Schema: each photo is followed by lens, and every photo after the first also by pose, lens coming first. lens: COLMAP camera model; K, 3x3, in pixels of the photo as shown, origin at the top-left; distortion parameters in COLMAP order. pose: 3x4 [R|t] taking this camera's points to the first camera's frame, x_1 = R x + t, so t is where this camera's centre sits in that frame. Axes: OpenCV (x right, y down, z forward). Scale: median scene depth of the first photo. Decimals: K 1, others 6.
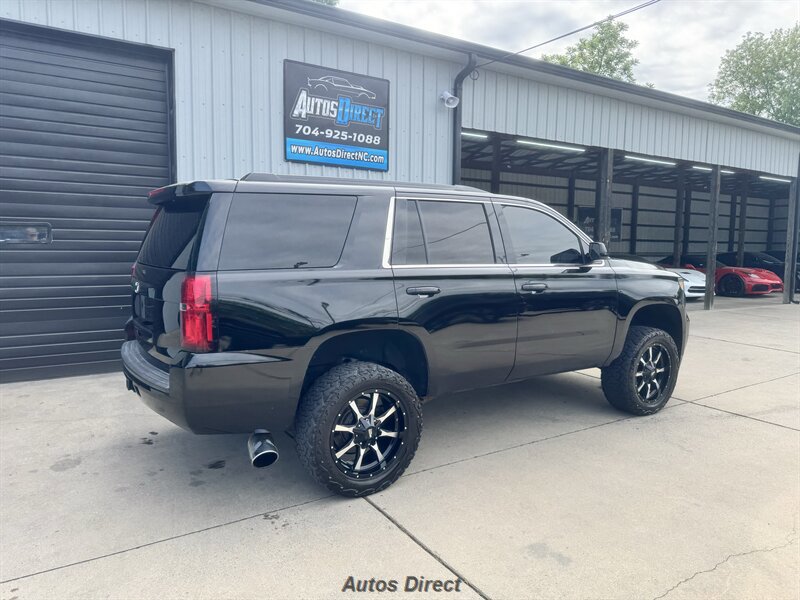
lens RADIAL K [[562.8, 0, 408.1], [0, 562.8, 304.4], [0, 0, 1]] dist [0.034036, -0.038270]
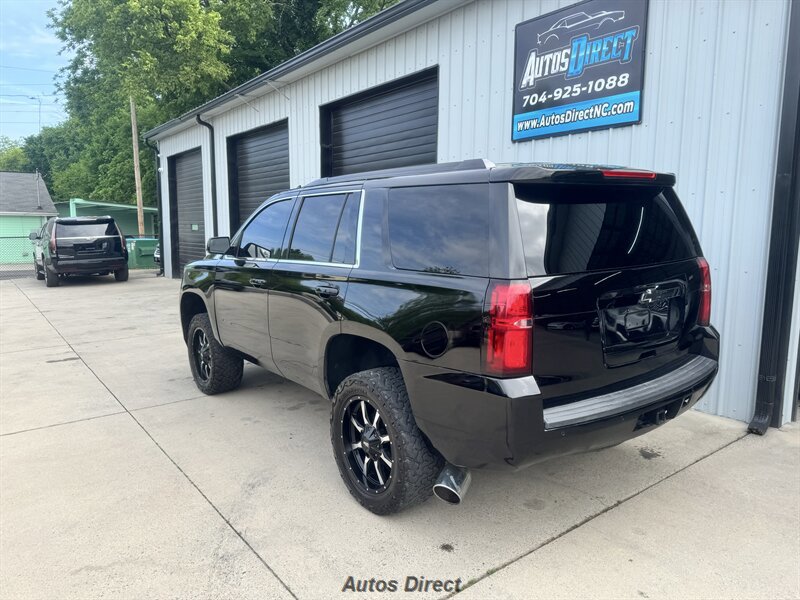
lens RADIAL K [[562.8, 0, 401.0], [0, 562.8, 296.7], [0, 0, 1]] dist [0.034036, -0.038270]
pose [[0.072879, 0.113546, -0.990856, 0.659757], [-0.100875, 0.989242, 0.105941, -0.088296], [0.992226, 0.092232, 0.083549, 0.756742]]
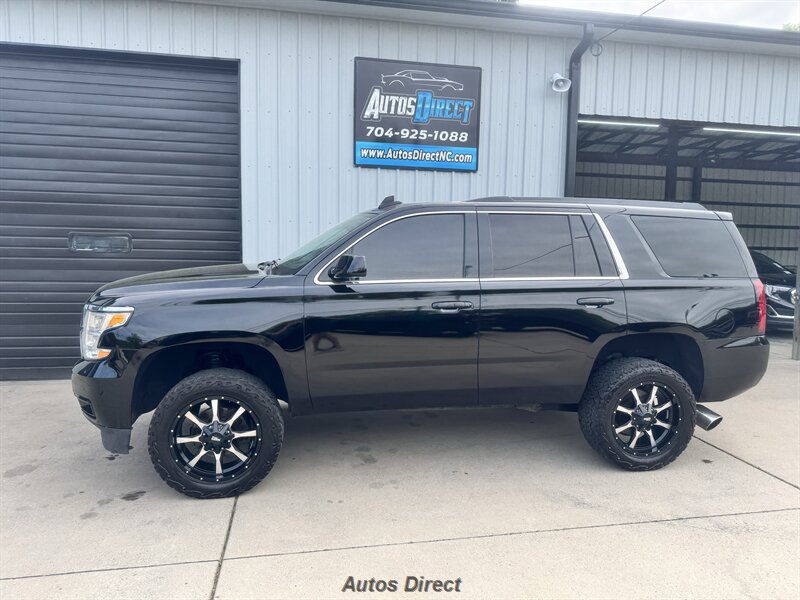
lens RADIAL K [[562.8, 0, 402.6], [0, 562.8, 306.3], [0, 0, 1]] dist [0.034036, -0.038270]
pose [[0.922878, 0.040300, -0.382977, 0.218412], [-0.045436, 0.998958, -0.004370, -0.021156], [0.382402, 0.021434, 0.923748, 0.168539]]
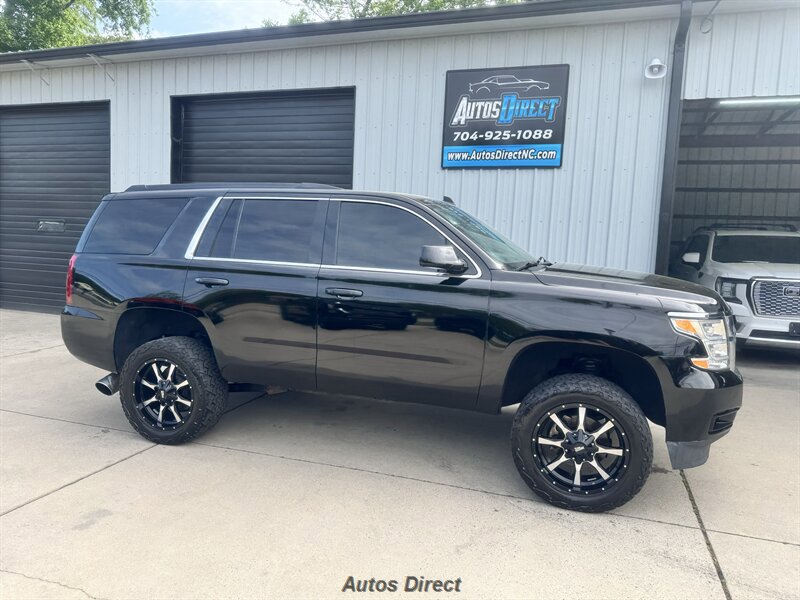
lens RADIAL K [[562.8, 0, 399.2], [0, 562.8, 305.1], [0, 0, 1]] dist [0.034036, -0.038270]
pose [[0.614139, 0.098375, -0.783043, 0.564396], [-0.113726, 0.992876, 0.035542, -0.029901], [0.780961, 0.067224, 0.620951, 0.298651]]
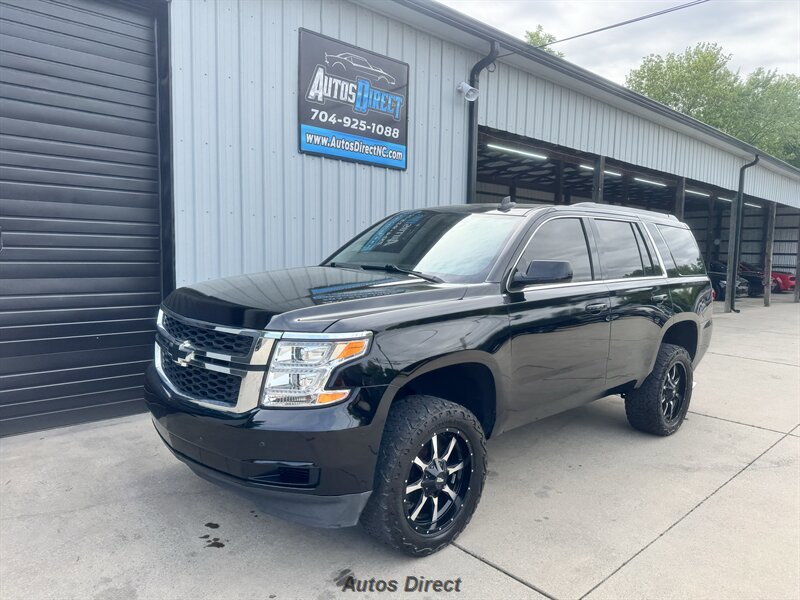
lens RADIAL K [[562.8, 0, 406.3], [0, 562.8, 312.4], [0, 0, 1]] dist [0.034036, -0.038270]
pose [[0.983996, -0.007386, 0.178038, -0.207442], [0.006340, 0.999959, 0.006446, -0.026186], [-0.178079, -0.005214, 0.984002, 0.162907]]
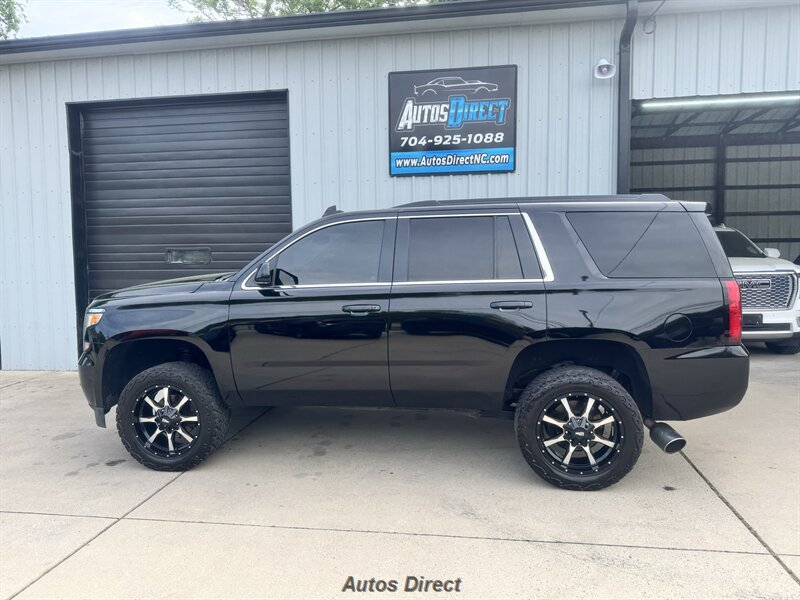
lens RADIAL K [[562.8, 0, 400.9], [0, 562.8, 303.6], [0, 0, 1]] dist [0.034036, -0.038270]
pose [[0.740829, 0.035069, -0.670778, 0.449564], [-0.048152, 0.998840, -0.000961, -0.032448], [0.669966, 0.033011, 0.741658, 0.287907]]
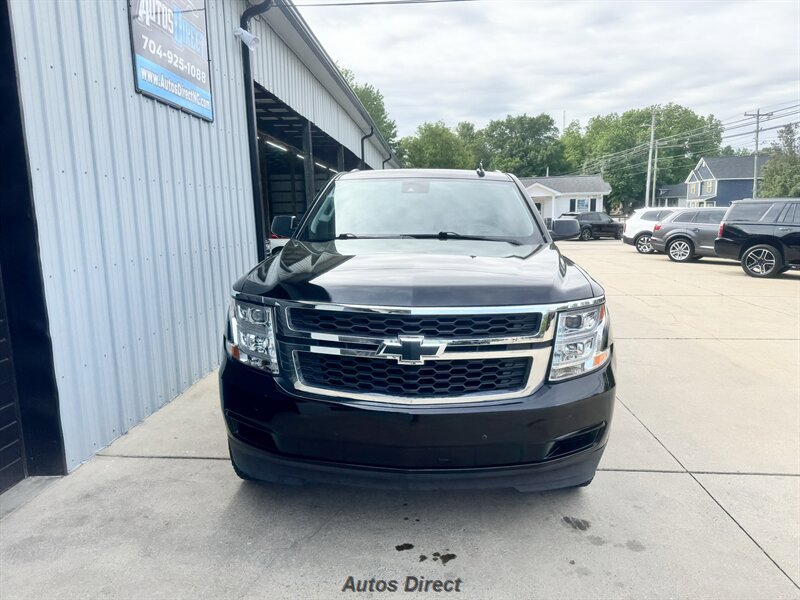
lens RADIAL K [[562.8, 0, 411.1], [0, 562.8, 298.7], [0, 0, 1]] dist [0.034036, -0.038270]
pose [[0.584516, -0.138109, 0.799542, -0.553926], [0.102523, 0.990080, 0.096071, -0.058047], [-0.804879, 0.025816, 0.592877, 0.390850]]
